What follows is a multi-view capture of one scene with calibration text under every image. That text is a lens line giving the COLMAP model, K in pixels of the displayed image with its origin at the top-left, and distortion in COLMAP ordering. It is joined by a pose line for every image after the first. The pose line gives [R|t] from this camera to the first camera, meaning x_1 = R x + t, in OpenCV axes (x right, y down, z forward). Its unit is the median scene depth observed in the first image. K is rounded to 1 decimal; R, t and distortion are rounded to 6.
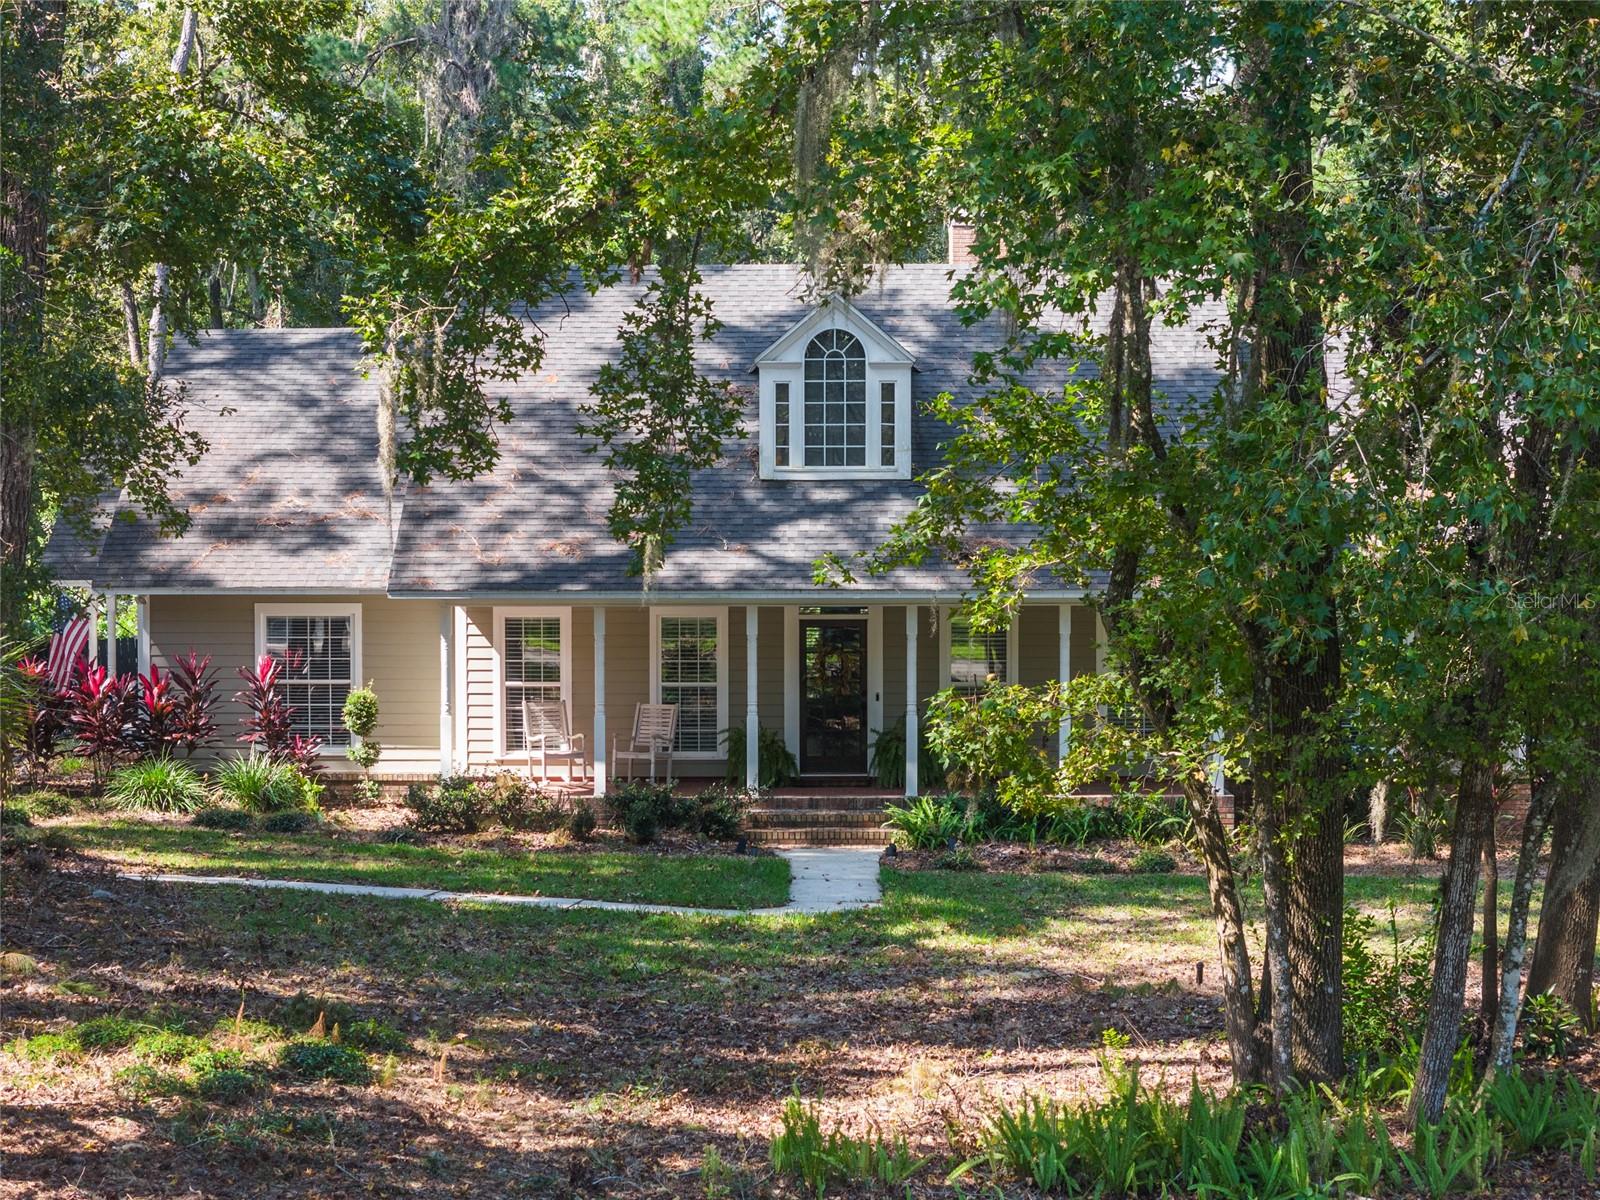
lens RADIAL K [[3276.7, 0, 800.2], [0, 3276.7, 600.2], [0, 0, 1]] dist [-0.034448, 0.000000]
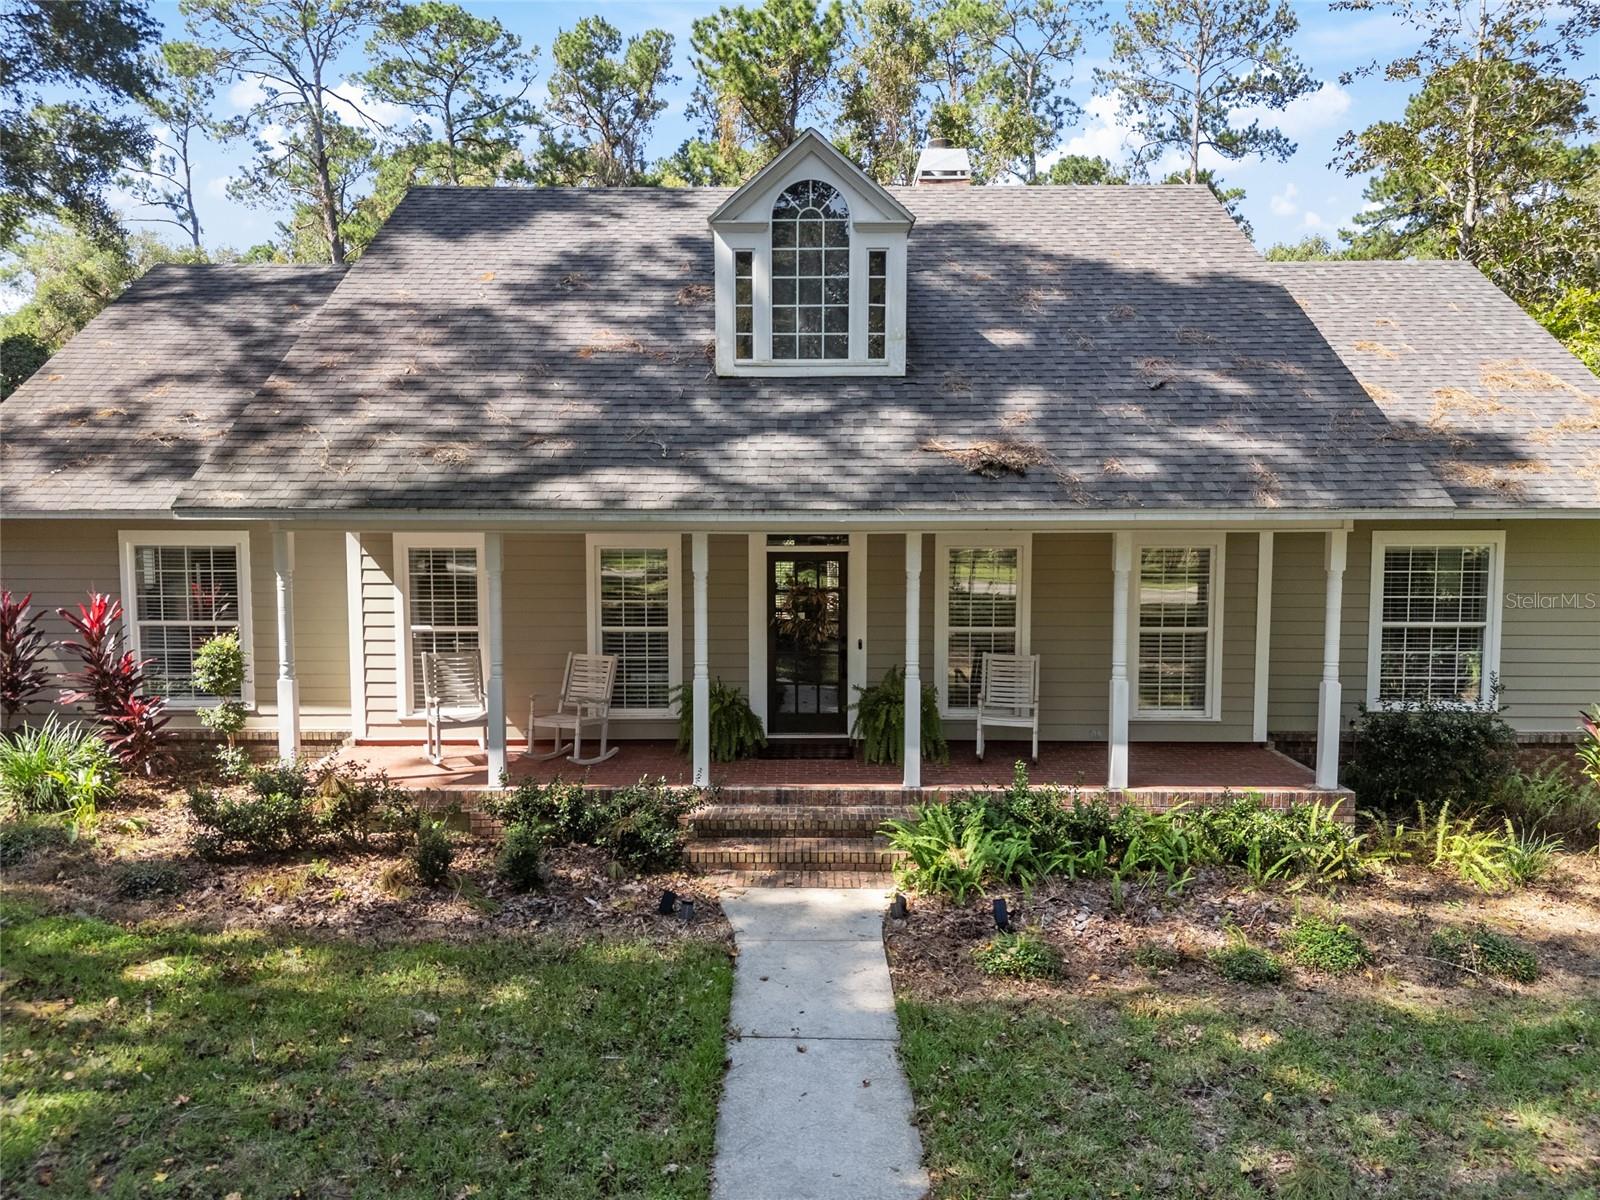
lens RADIAL K [[1144.4, 0, 810.5], [0, 1144.4, 608.9], [0, 0, 1]] dist [0.010454, -0.000262]
pose [[0.999763, 0.002168, 0.021650, 0.004775], [-0.003342, 0.998517, 0.054335, 0.004572], [-0.021500, -0.054394, 0.998288, 0.716599]]
